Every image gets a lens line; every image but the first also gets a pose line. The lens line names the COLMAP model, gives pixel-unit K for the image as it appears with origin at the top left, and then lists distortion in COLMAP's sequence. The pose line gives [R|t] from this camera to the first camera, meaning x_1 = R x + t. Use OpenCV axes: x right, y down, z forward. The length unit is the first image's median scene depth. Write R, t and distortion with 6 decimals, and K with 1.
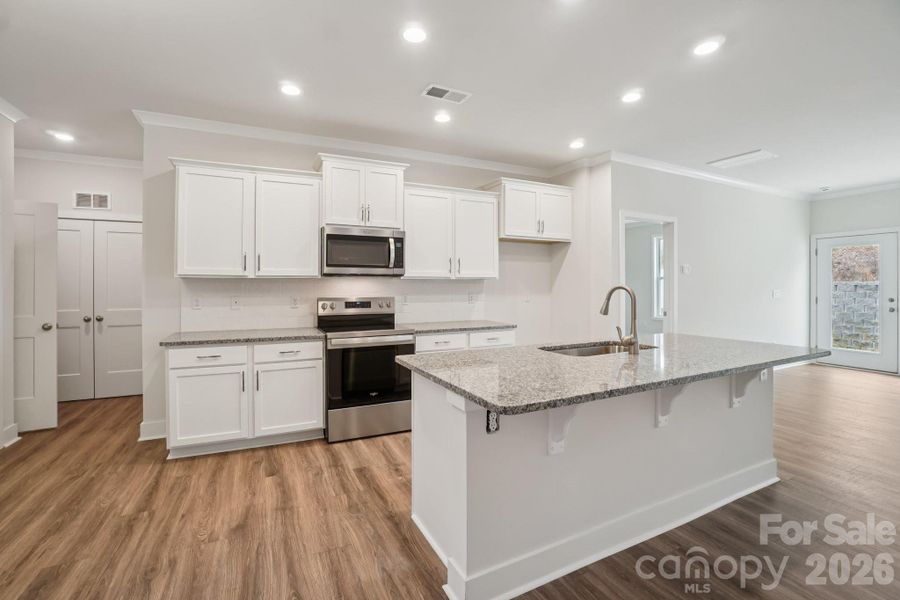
lens RADIAL K [[402.2, 0, 445.6], [0, 402.2, 286.4], [0, 0, 1]] dist [-0.070362, 0.025584]
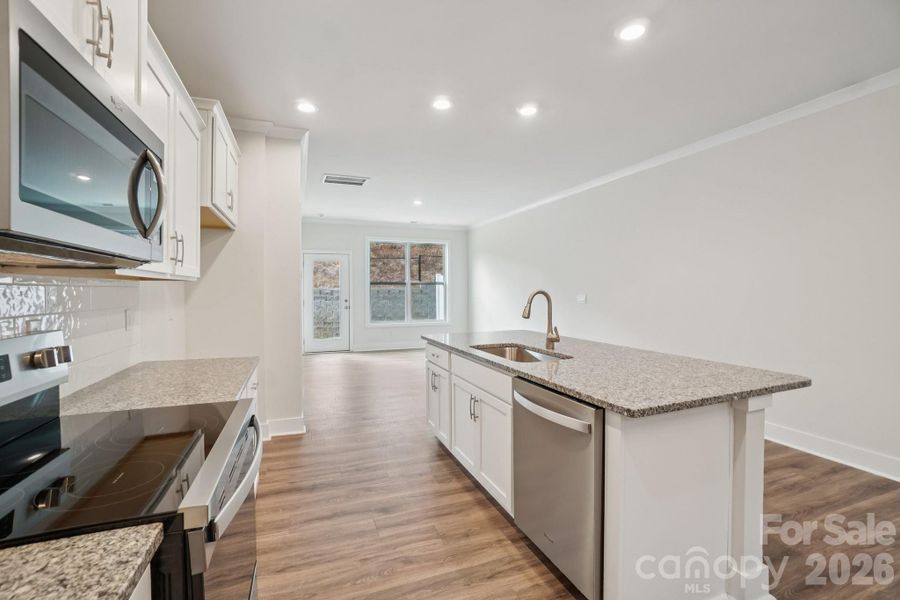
lens RADIAL K [[398.0, 0, 445.0], [0, 398.0, 294.2], [0, 0, 1]] dist [-0.066099, 0.024261]
pose [[0.092030, -0.010584, 0.995700, -0.466089], [0.006255, 0.999930, 0.010051, -0.003460], [-0.995737, 0.005303, 0.092089, 0.781634]]
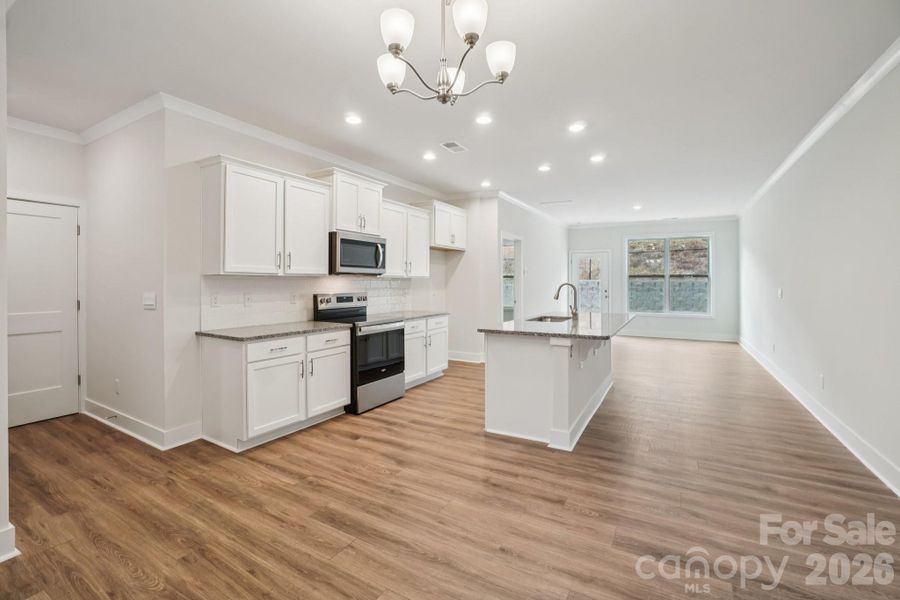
lens RADIAL K [[402.2, 0, 445.6], [0, 402.2, 286.4], [0, 0, 1]] dist [-0.070362, 0.025584]
pose [[0.829657, -0.004363, 0.558257, -0.697148], [-0.000563, 0.999962, 0.008652, -0.001769], [-0.558273, -0.007492, 0.829623, -0.135919]]
